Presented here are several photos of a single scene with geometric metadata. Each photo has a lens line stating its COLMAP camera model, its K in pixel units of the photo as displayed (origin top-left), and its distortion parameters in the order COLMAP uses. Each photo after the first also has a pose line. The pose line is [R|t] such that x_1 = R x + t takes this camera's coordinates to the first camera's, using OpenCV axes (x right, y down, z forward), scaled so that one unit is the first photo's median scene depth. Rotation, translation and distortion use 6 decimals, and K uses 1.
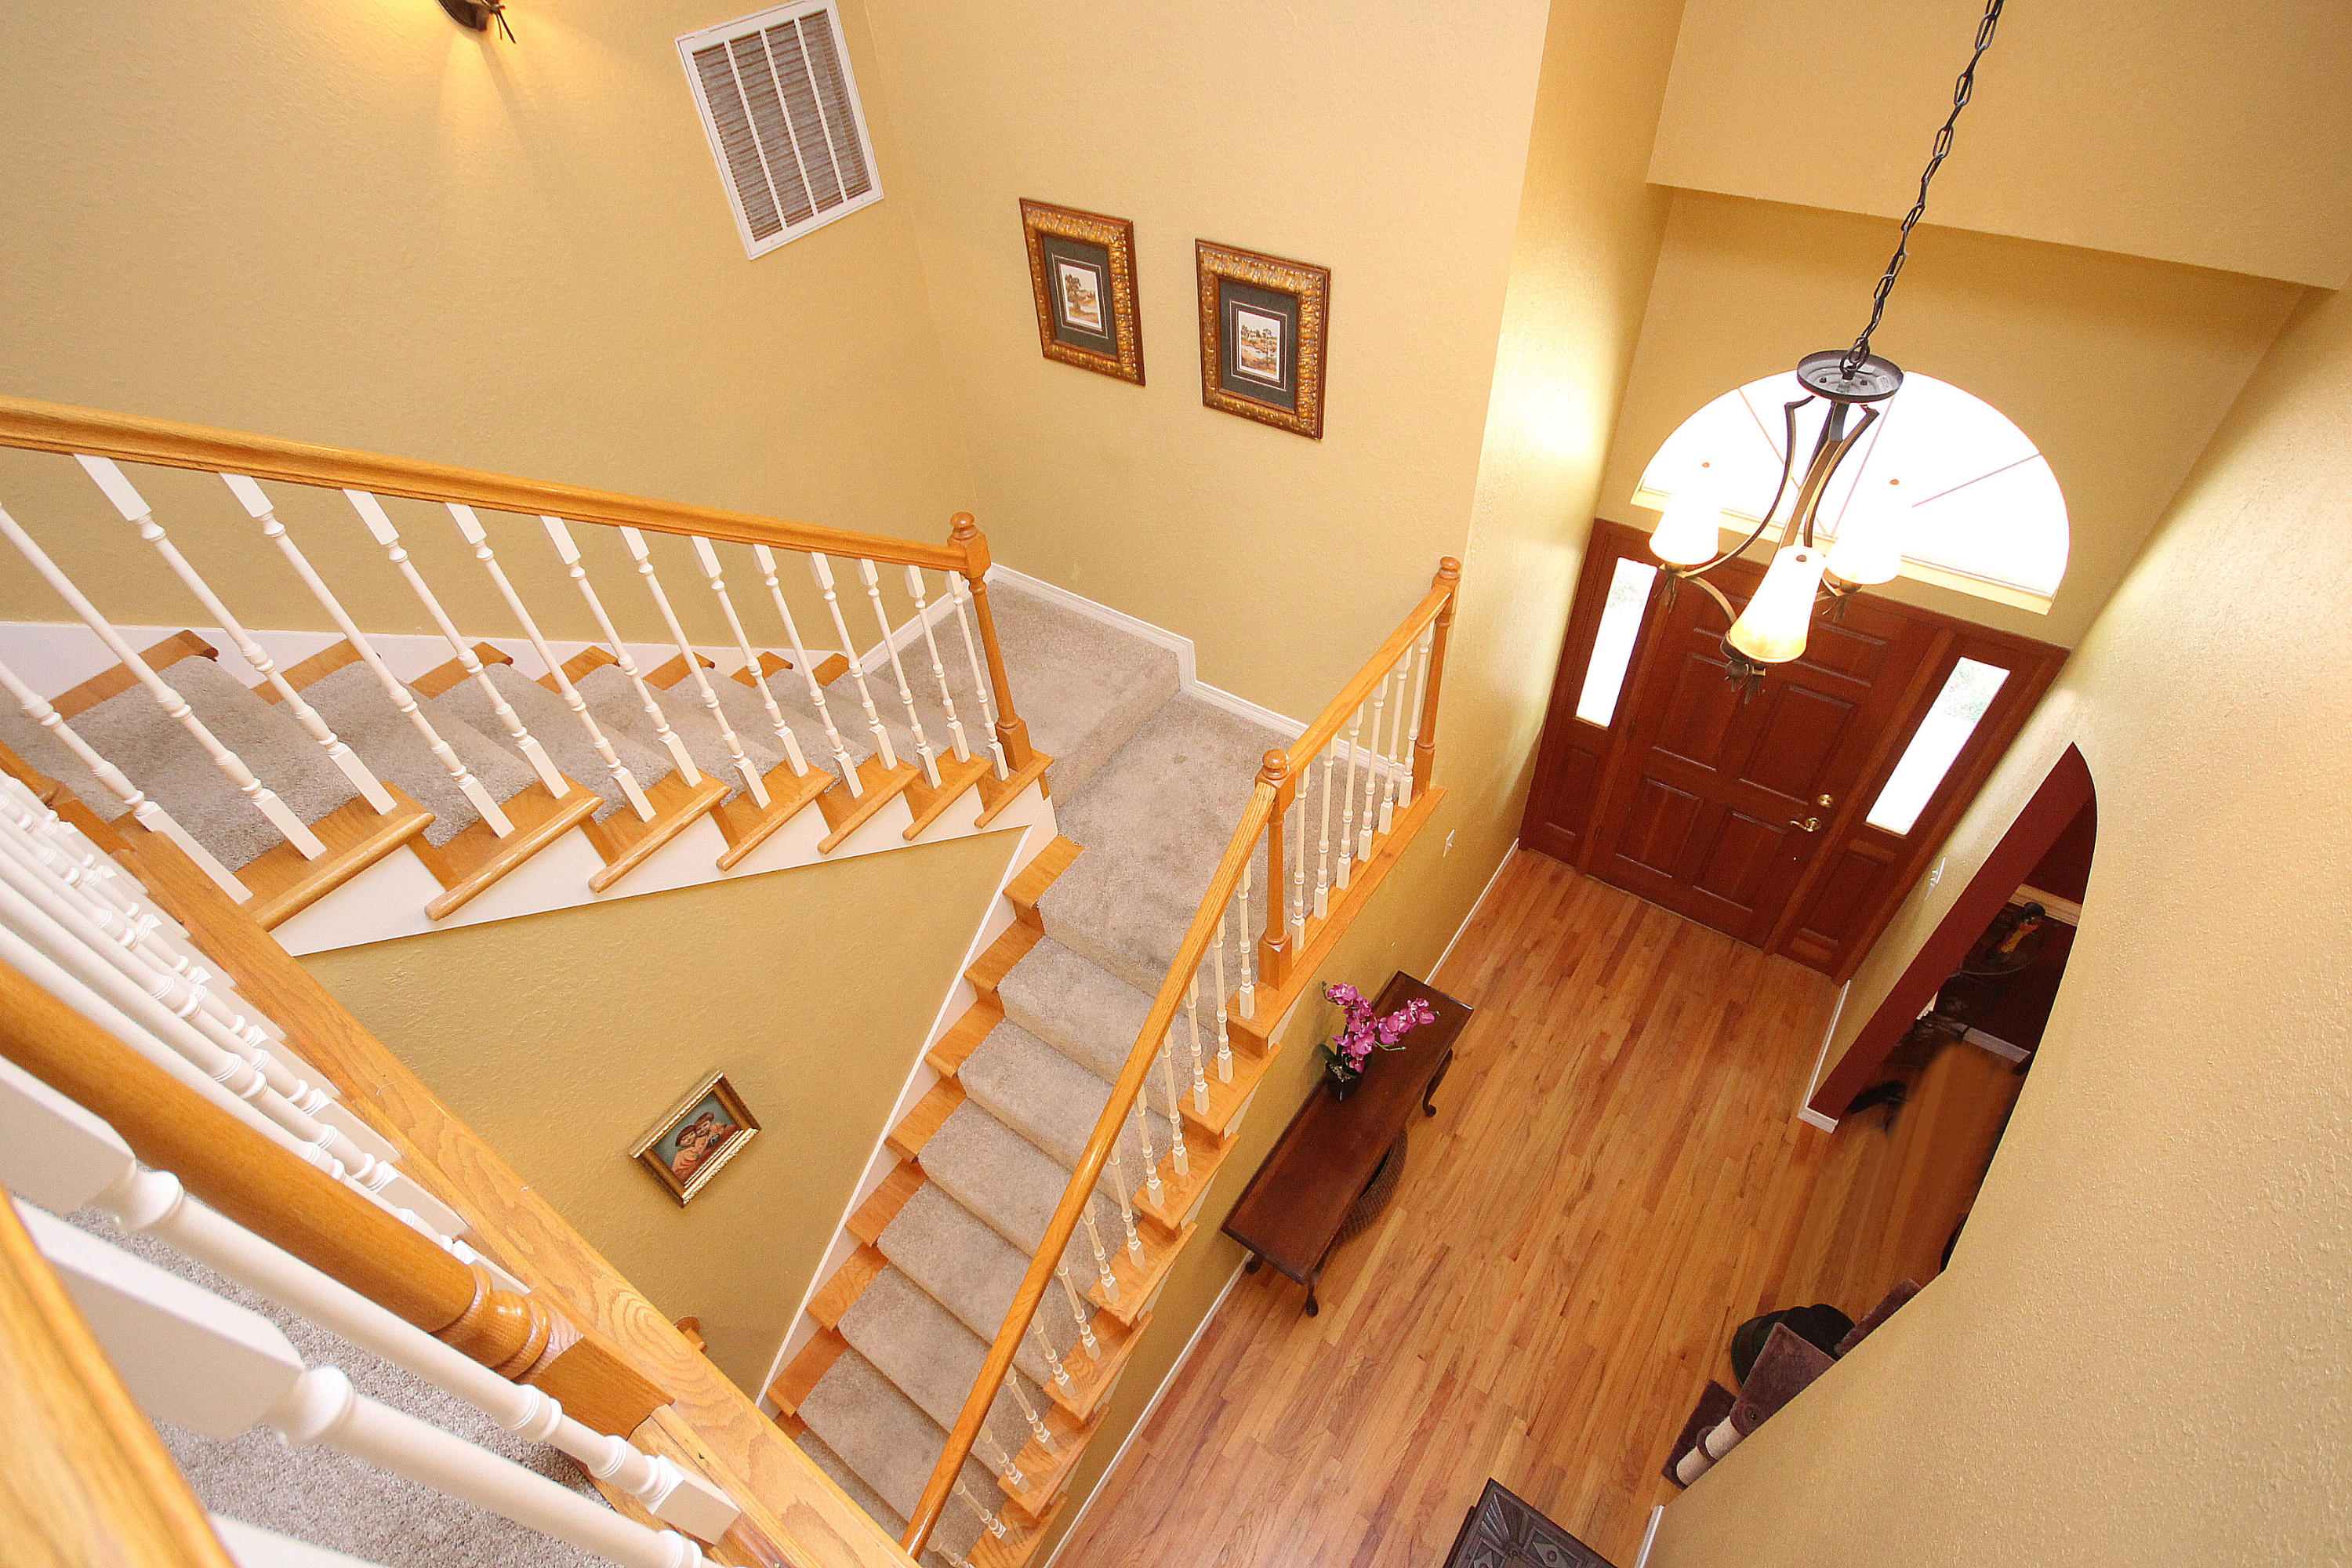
lens RADIAL K [[1115.1, 0, 1196.4], [0, 1115.1, 793.3], [0, 0, 1]] dist [-0.002409, -0.000799]
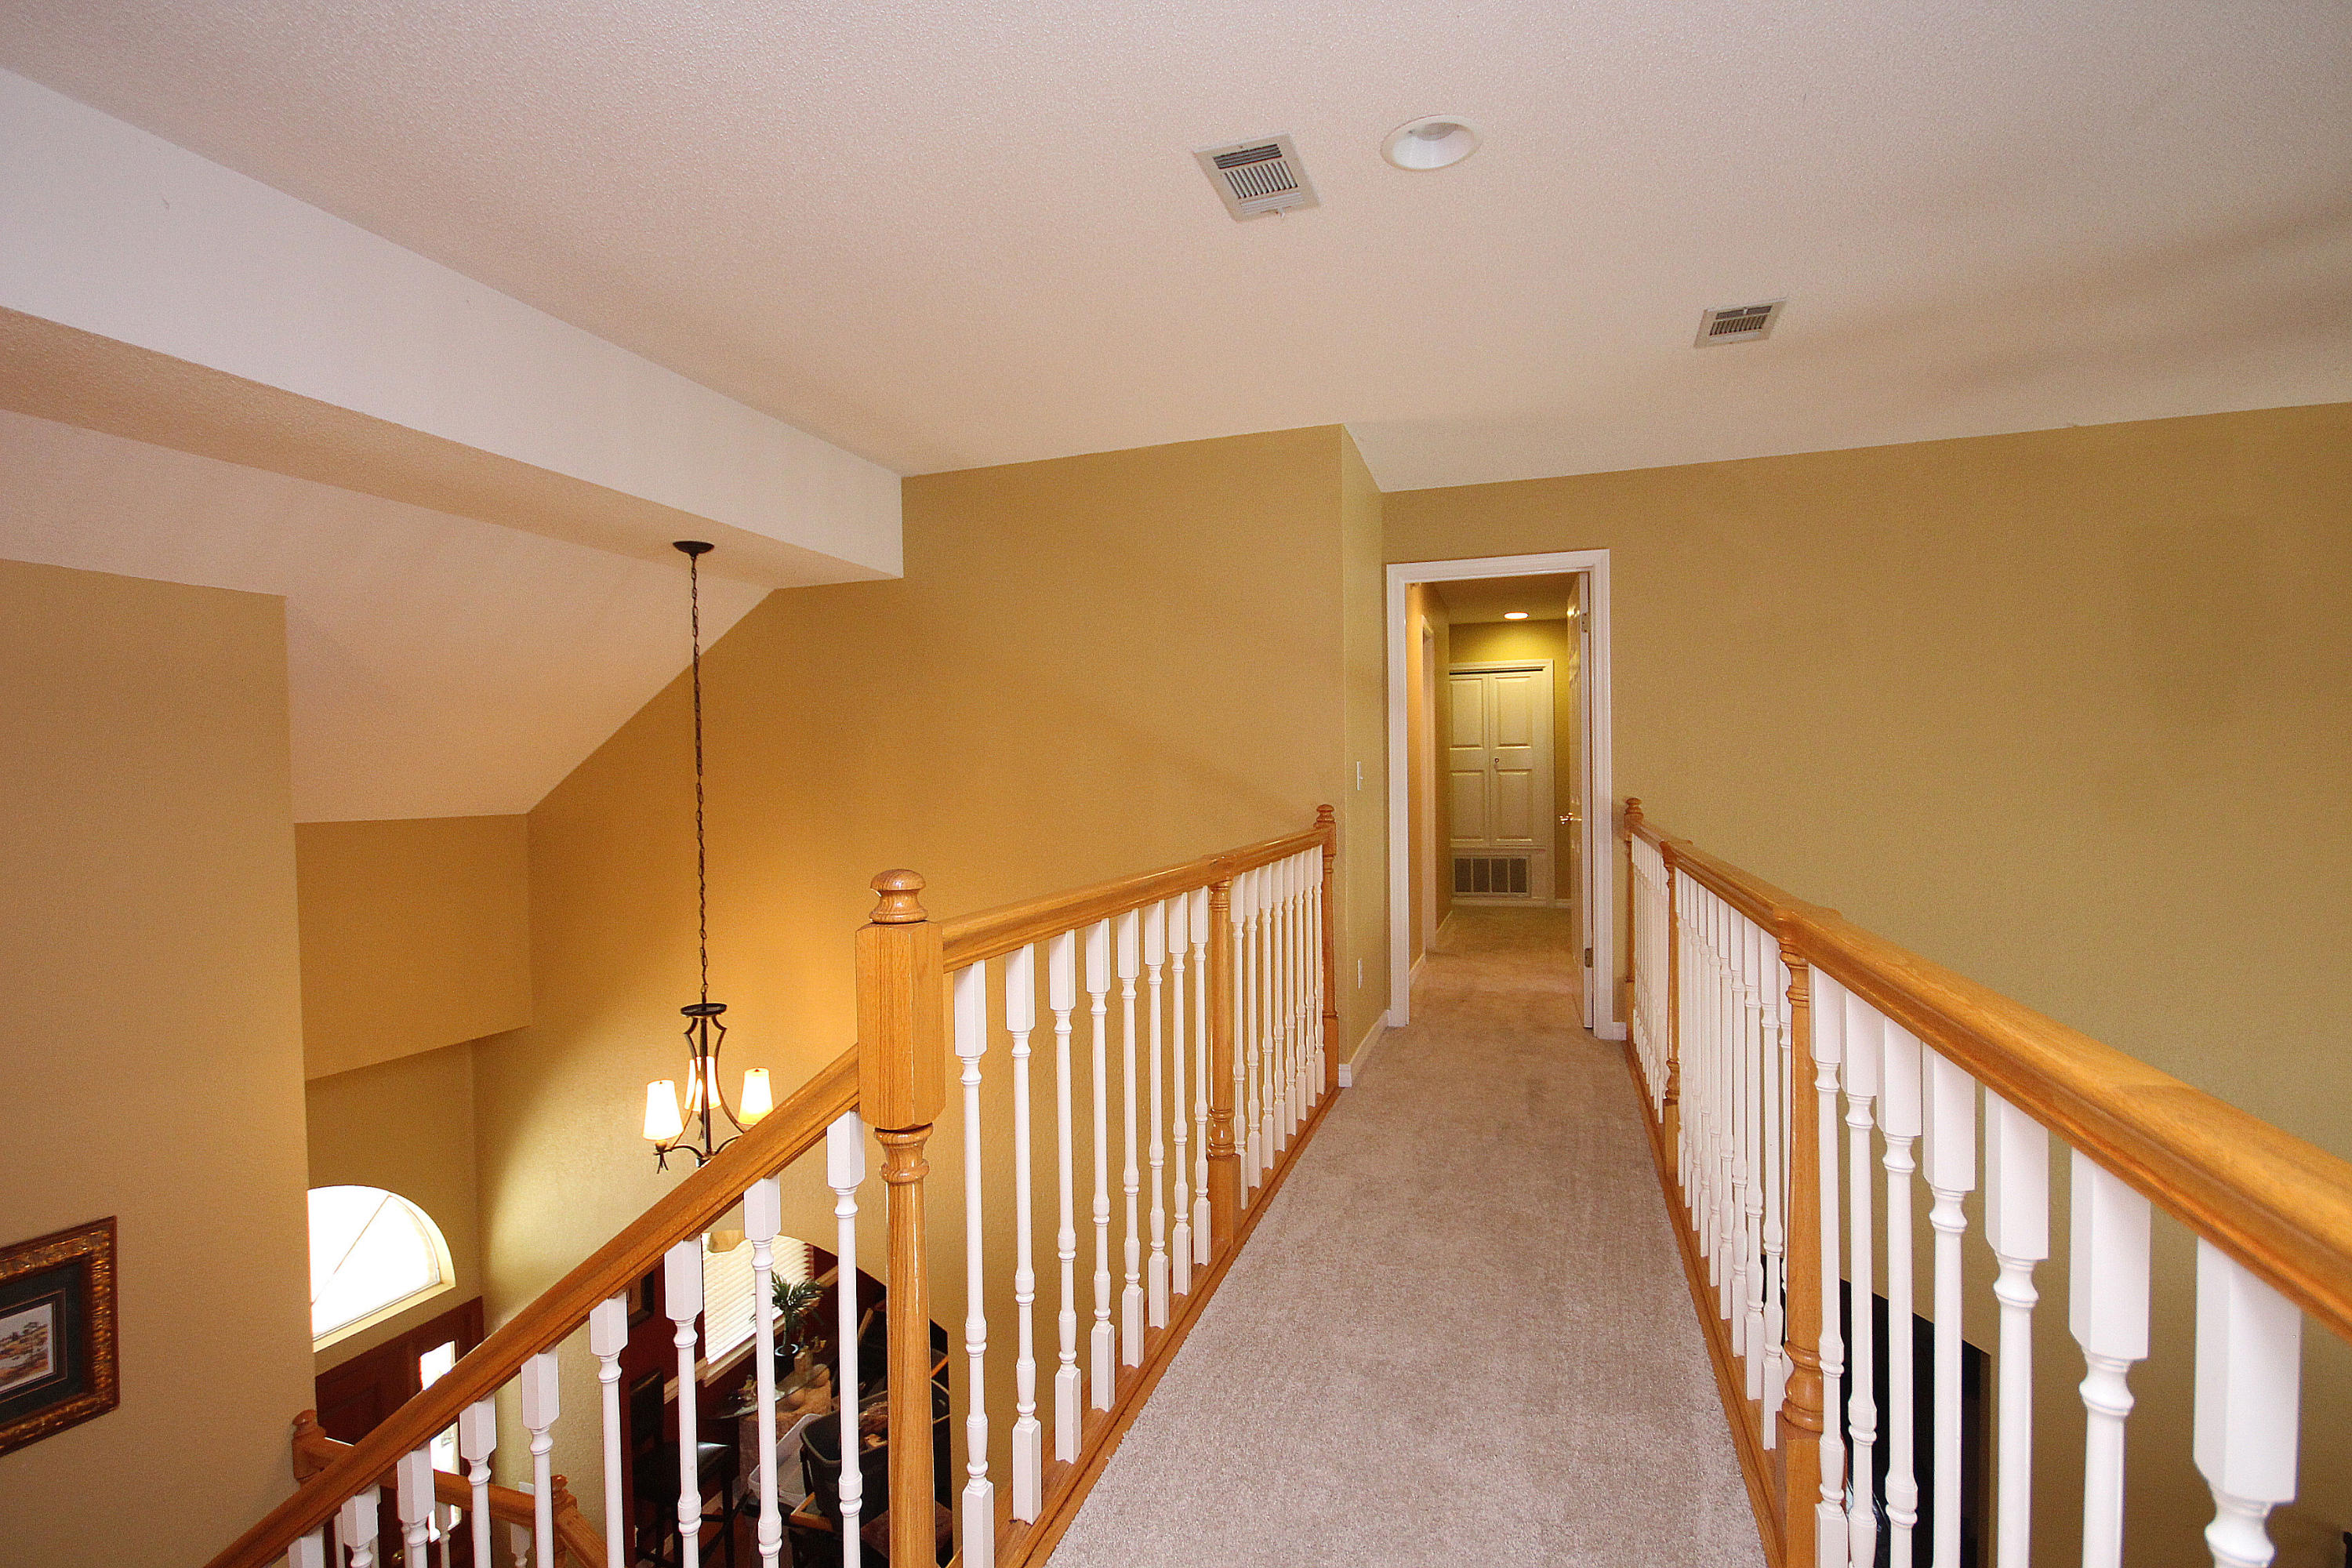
lens RADIAL K [[1068.6, 0, 1175.7], [0, 1068.6, 793.7], [0, 0, 1]] dist [-0.000575, -0.009160]
pose [[-0.273487, 0.038189, 0.961117, -0.756295], [0.711669, 0.680246, 0.175477, -0.159229], [-0.647095, 0.731988, -0.213216, 0.229480]]
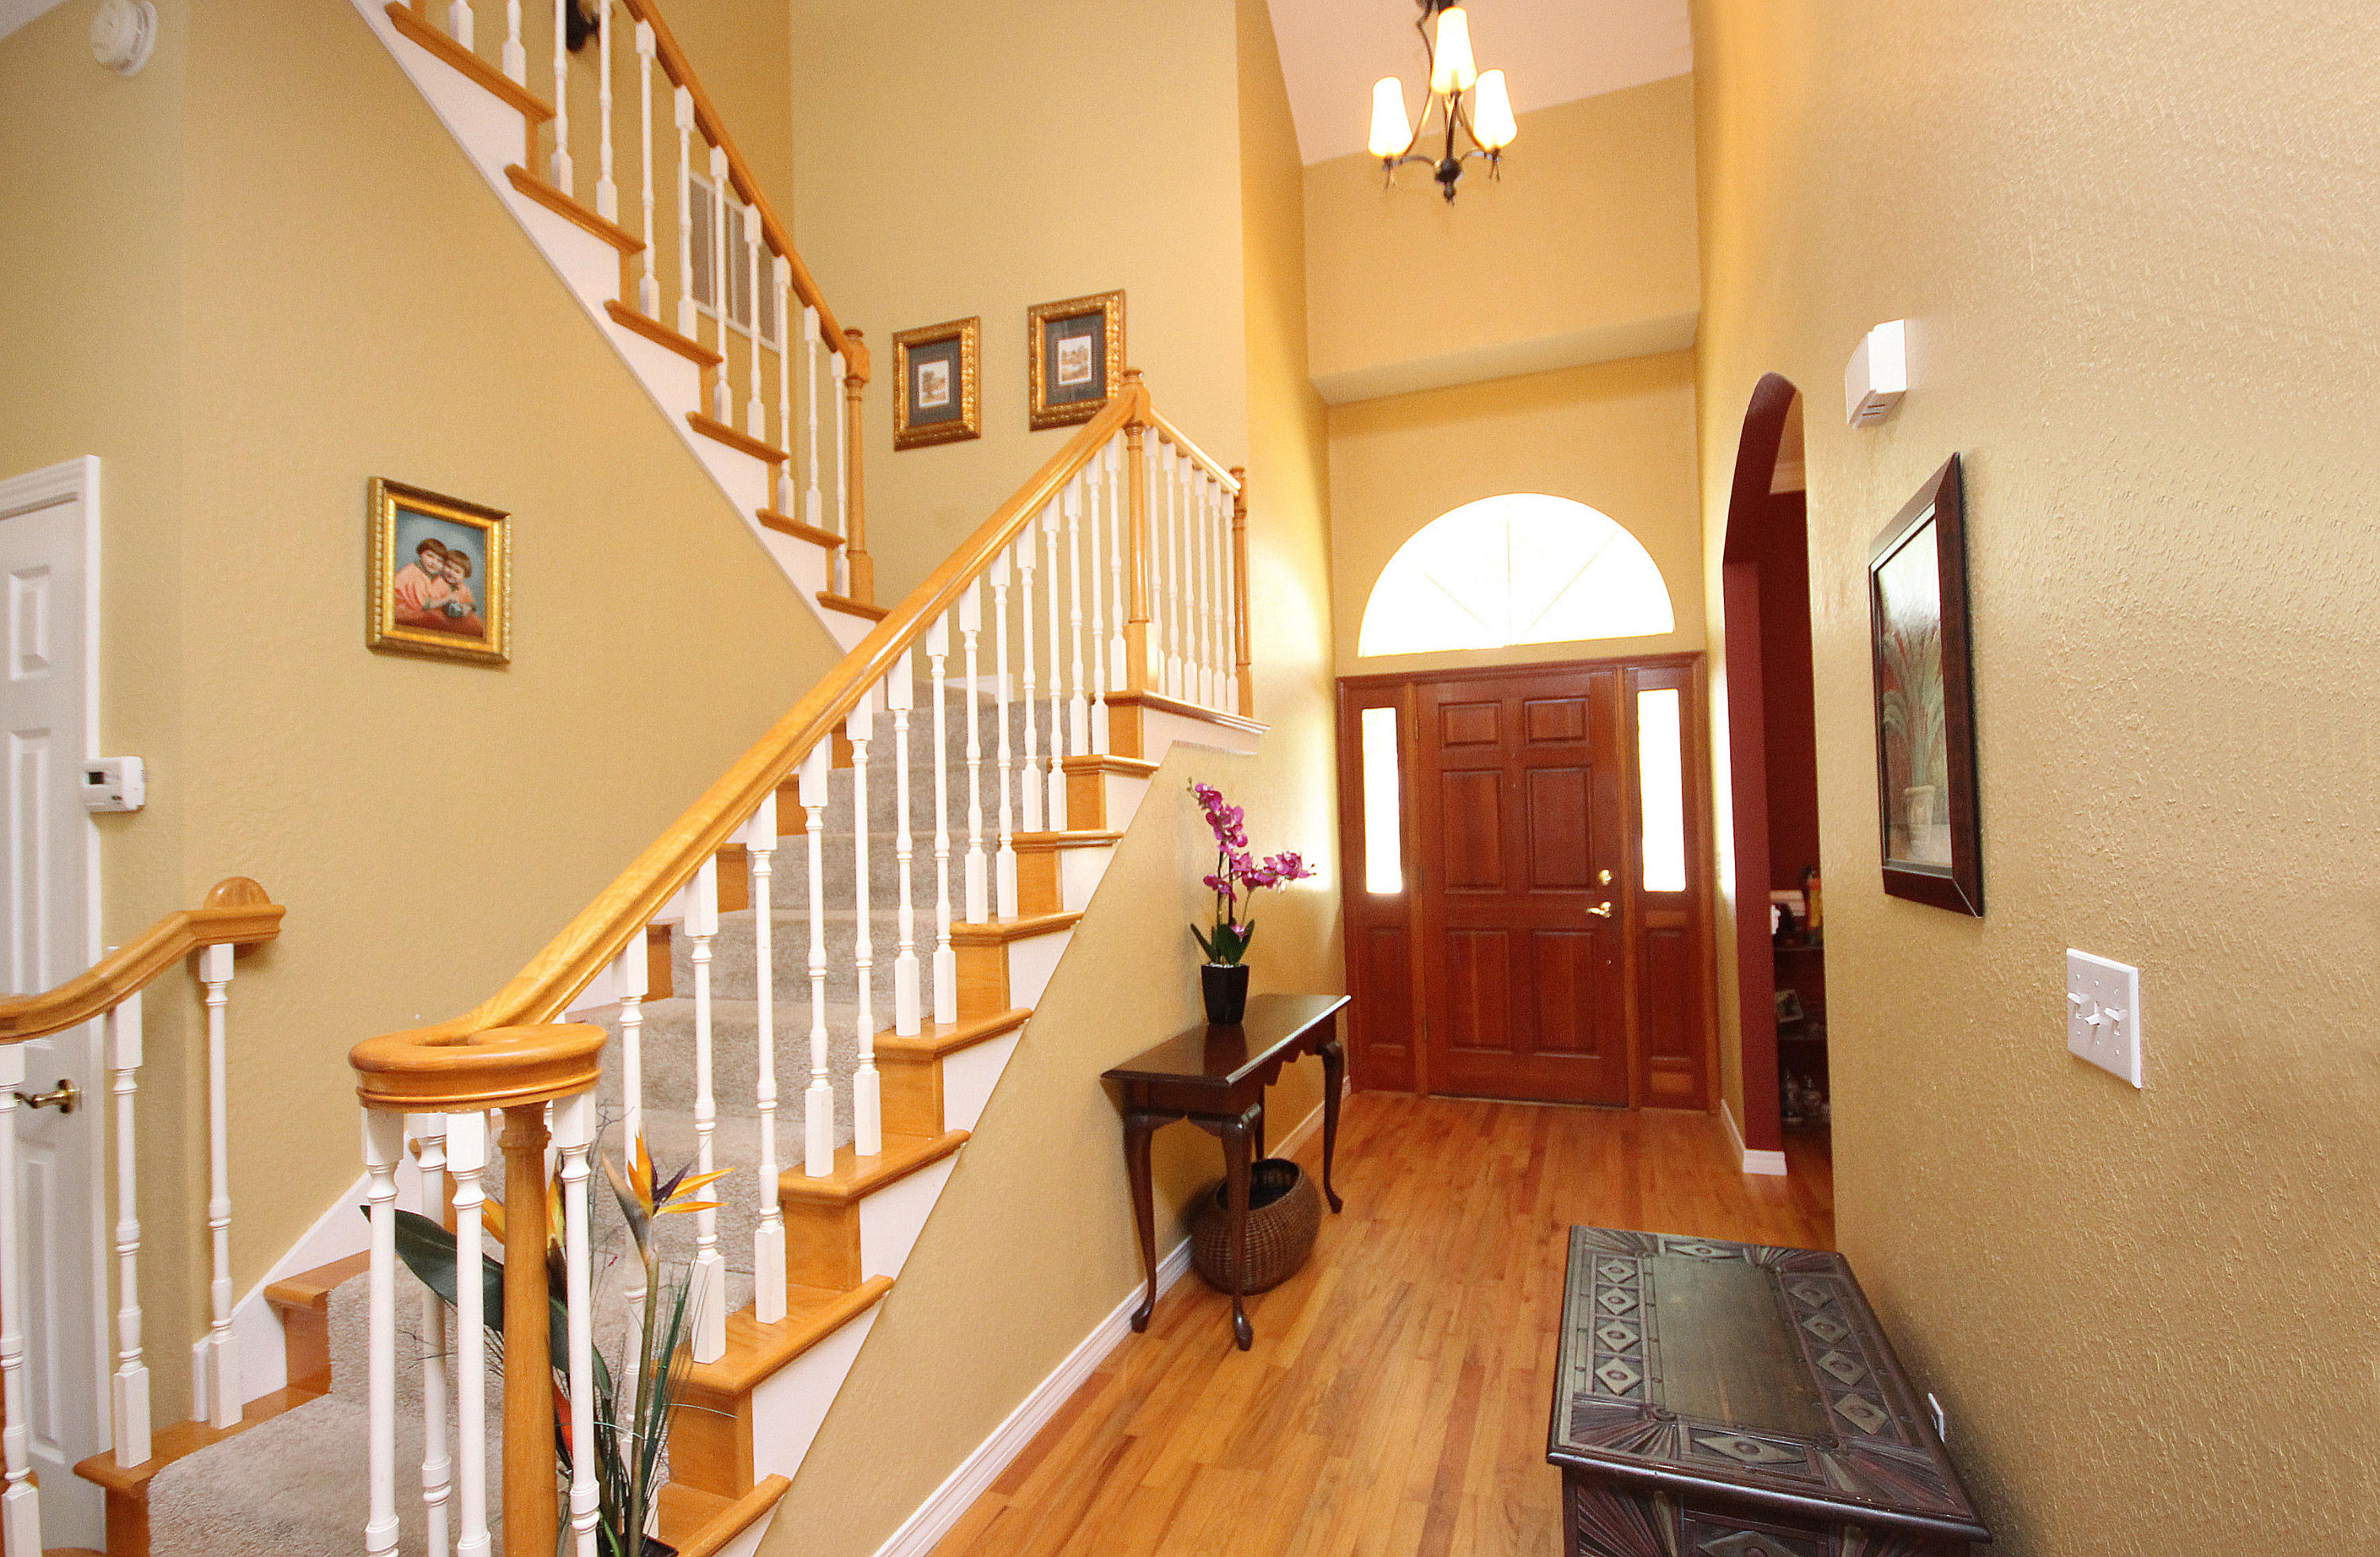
lens RADIAL K [[1107.0, 0, 1204.6], [0, 1107.0, 785.4], [0, 0, 1]] dist [-0.002635, 0.000240]
pose [[0.966022, 0.031498, 0.256535, -0.098088], [0.173196, 0.657844, -0.732970, 0.772113], [-0.191847, 0.752496, 0.630036, 0.392770]]
